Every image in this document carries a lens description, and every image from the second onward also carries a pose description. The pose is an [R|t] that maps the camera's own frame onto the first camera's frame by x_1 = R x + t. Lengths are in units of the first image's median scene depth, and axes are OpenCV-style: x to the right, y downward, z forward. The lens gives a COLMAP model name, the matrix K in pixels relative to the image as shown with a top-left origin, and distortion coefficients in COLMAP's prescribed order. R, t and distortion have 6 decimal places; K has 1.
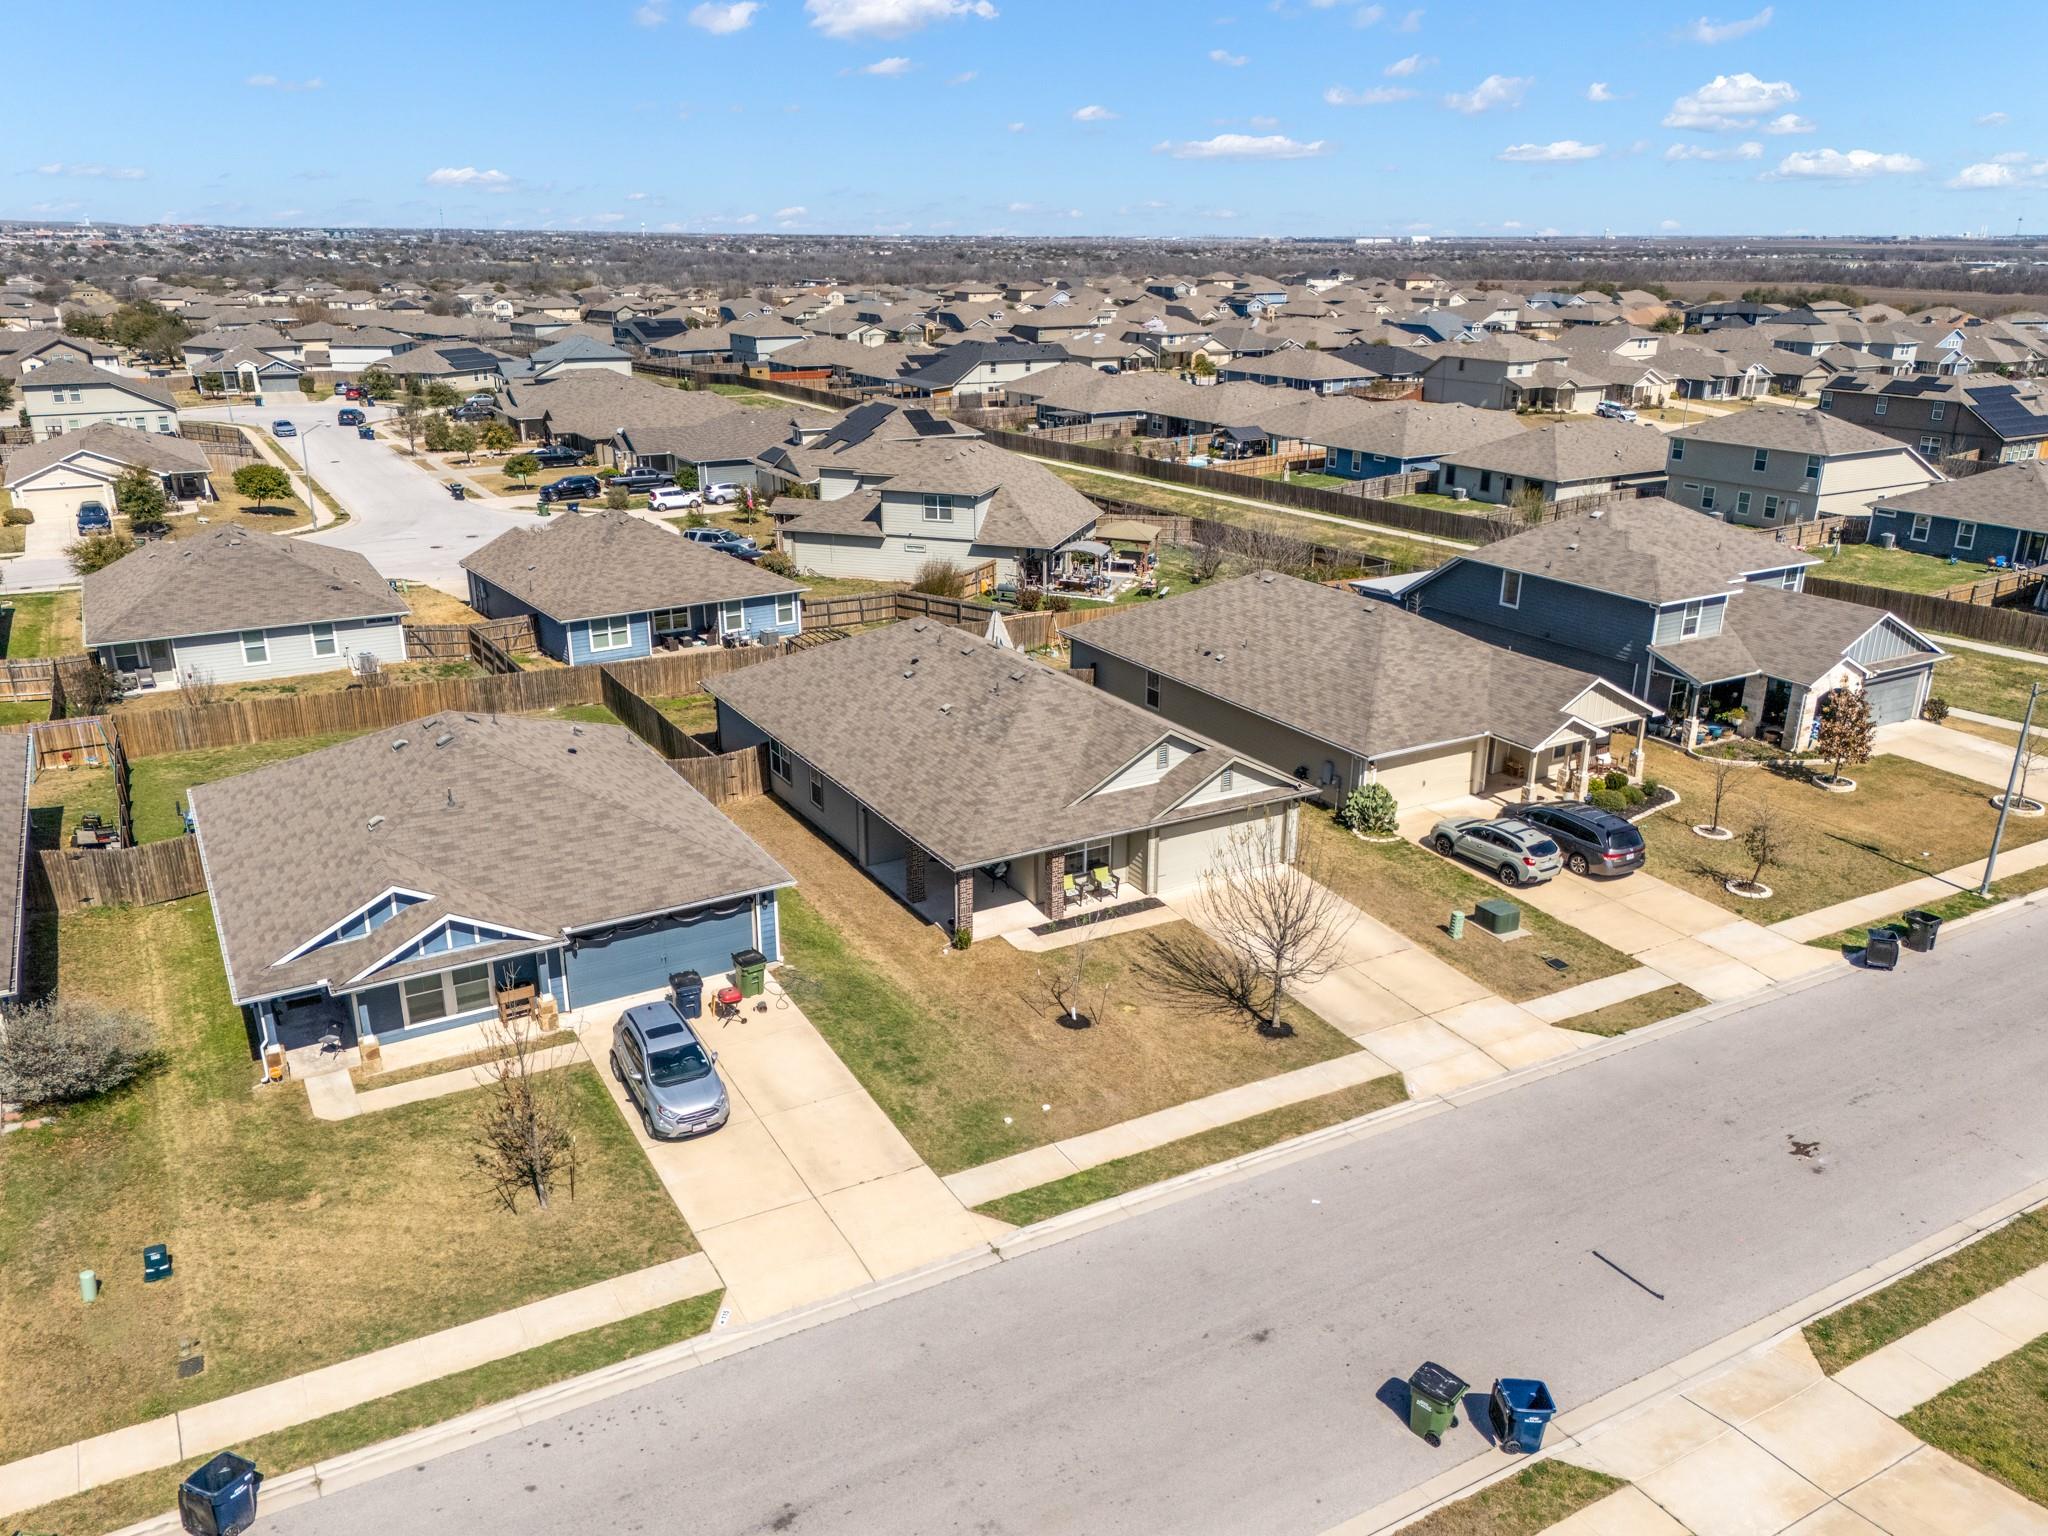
lens RADIAL K [[1591.2, 0, 1018.6], [0, 1591.2, 769.6], [0, 0, 1]] dist [0.047408, -0.001496]
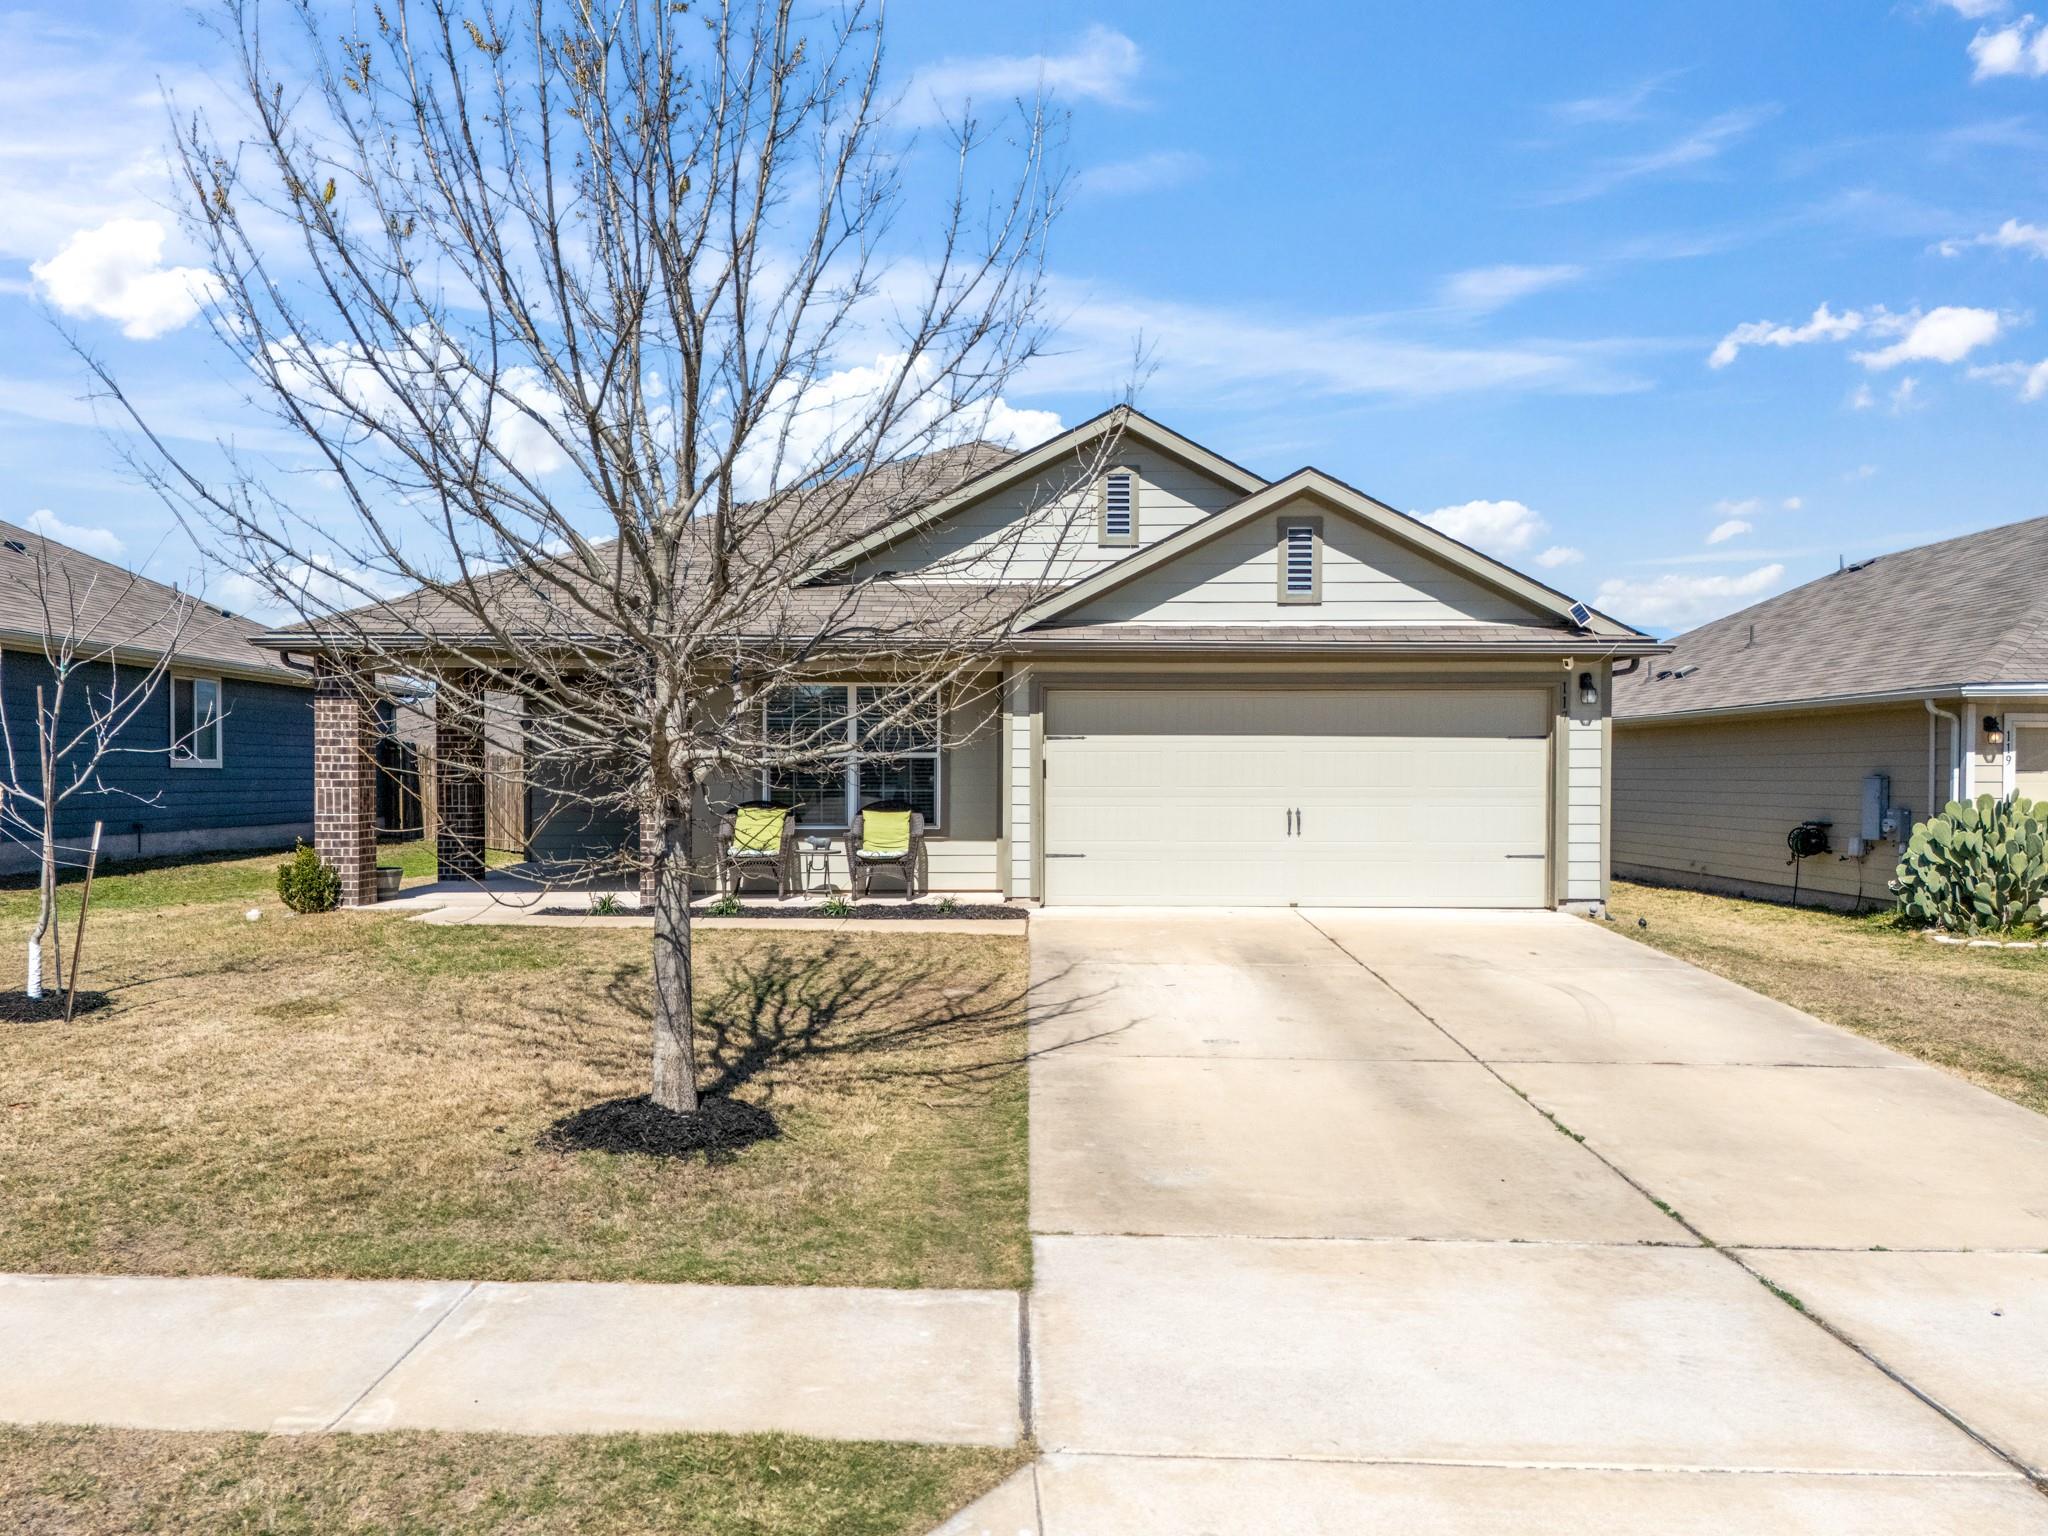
lens RADIAL K [[1591.2, 0, 1018.7], [0, 1591.2, 771.0], [0, 0, 1]] dist [0.047408, -0.001496]
pose [[0.862073, -0.000250, -0.506784, 0.244824], [-0.164733, 0.945557, -0.280688, 0.142860], [0.479263, 0.325457, 0.815098, 0.734097]]
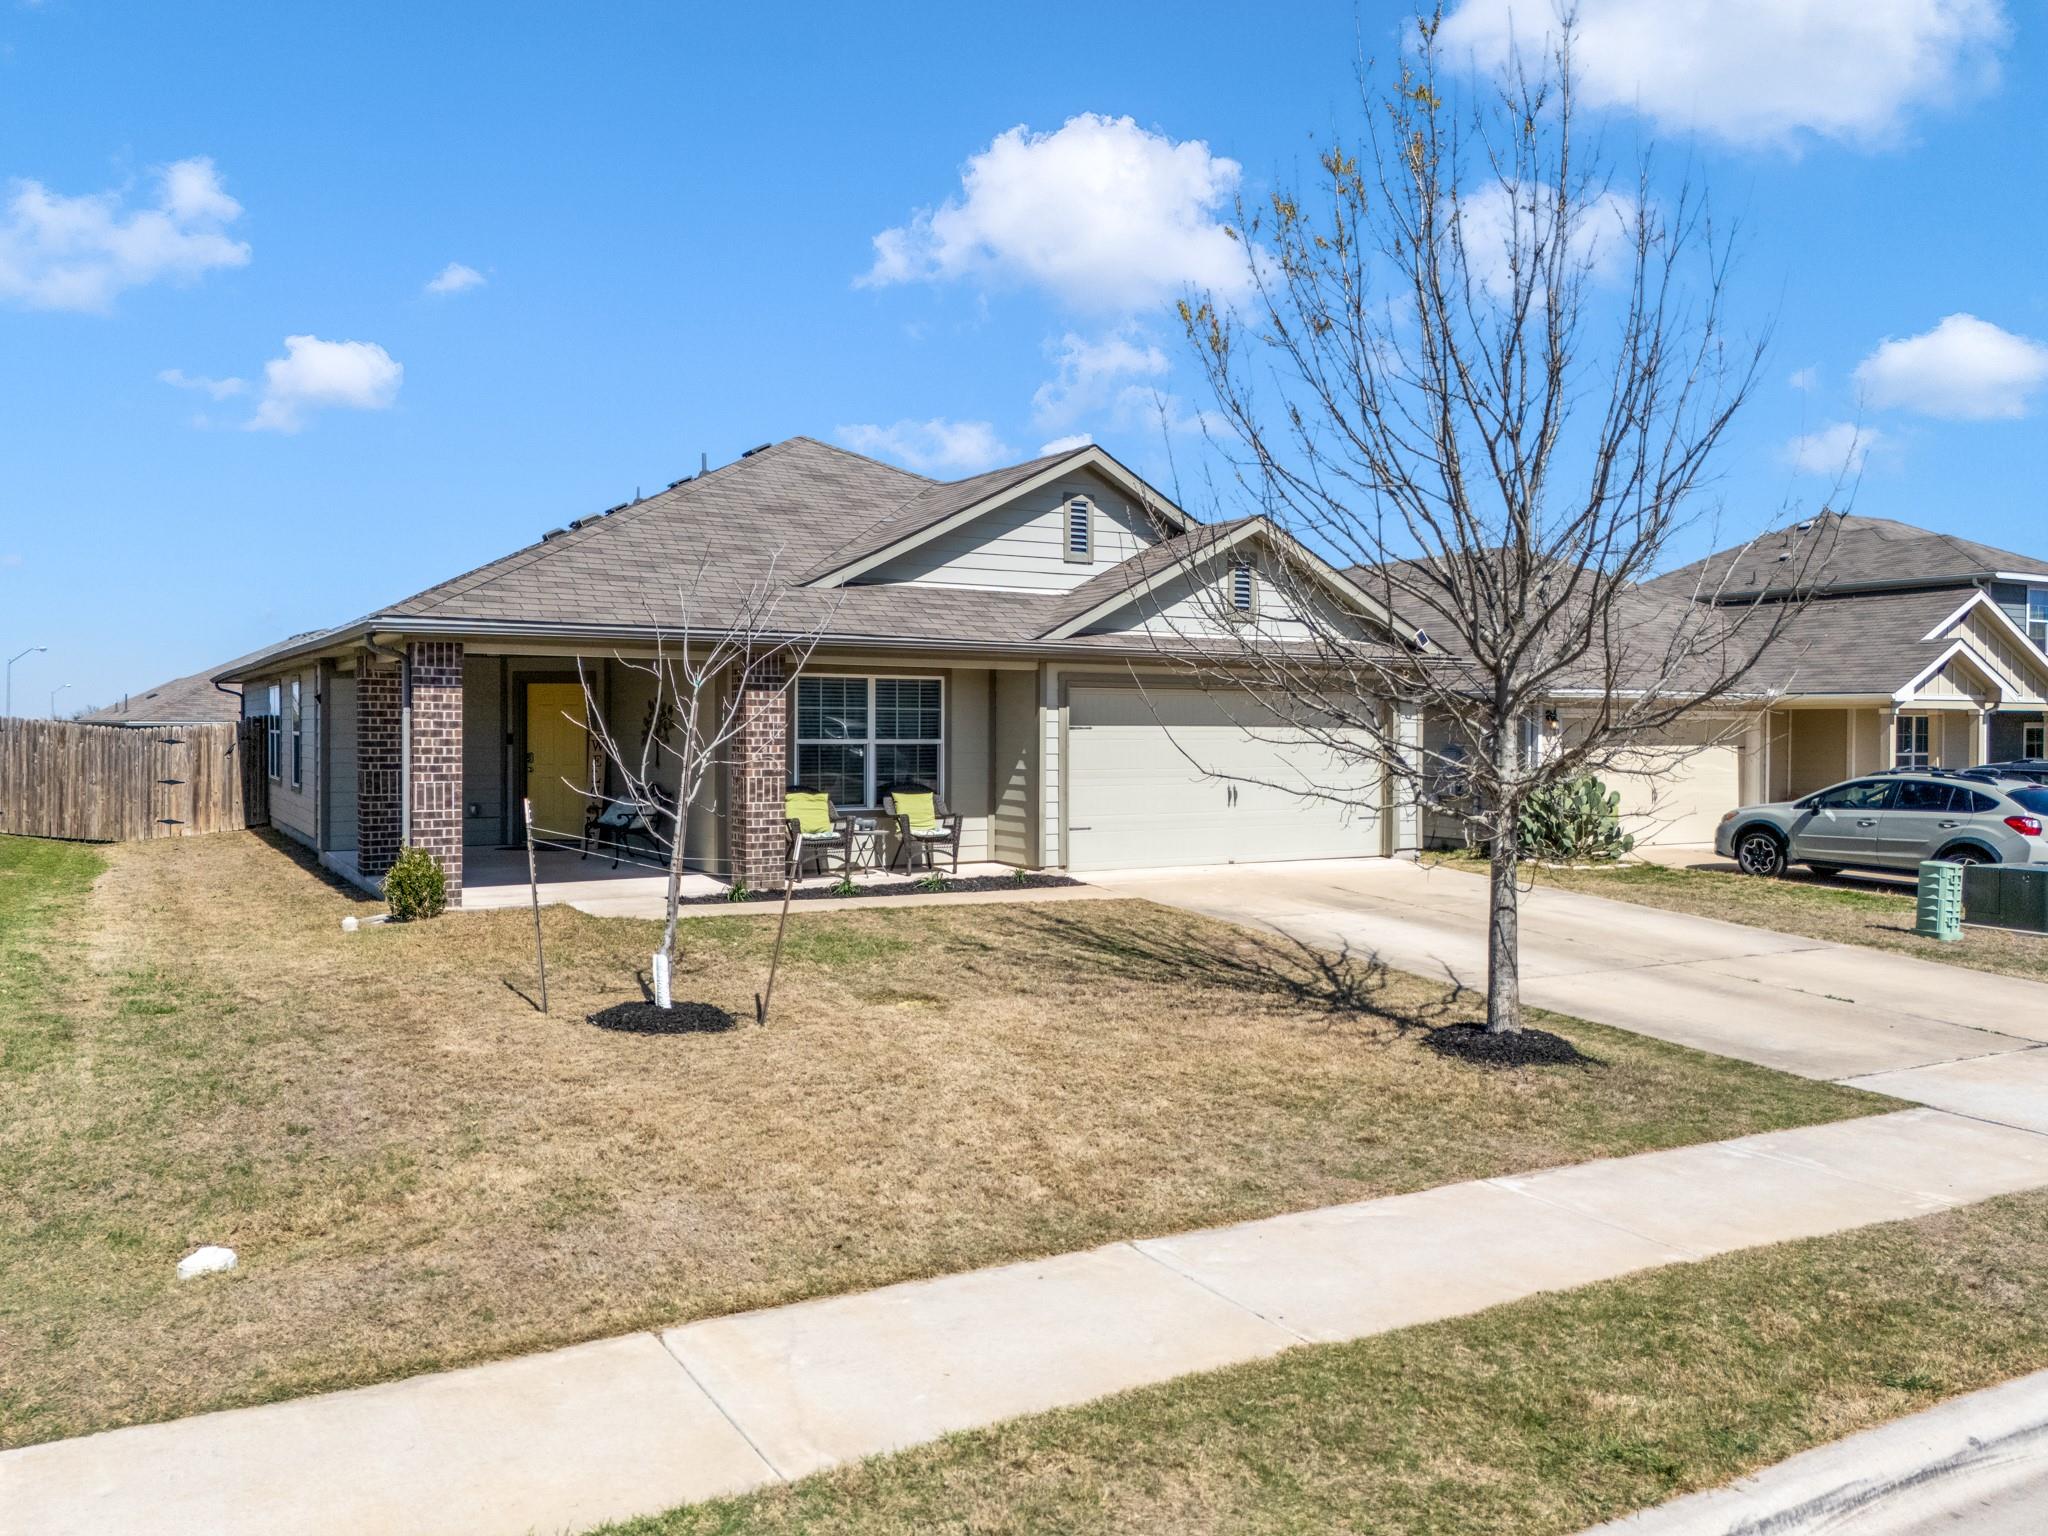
lens RADIAL K [[1591.2, 0, 1039.6], [0, 1591.2, 693.8], [0, 0, 1]] dist [0.047408, -0.001496]
pose [[0.999770, 0.004089, 0.021032, 0.073159], [0.003310, 0.940362, -0.340159, 0.165247], [-0.021169, 0.340150, 0.940133, 0.641855]]
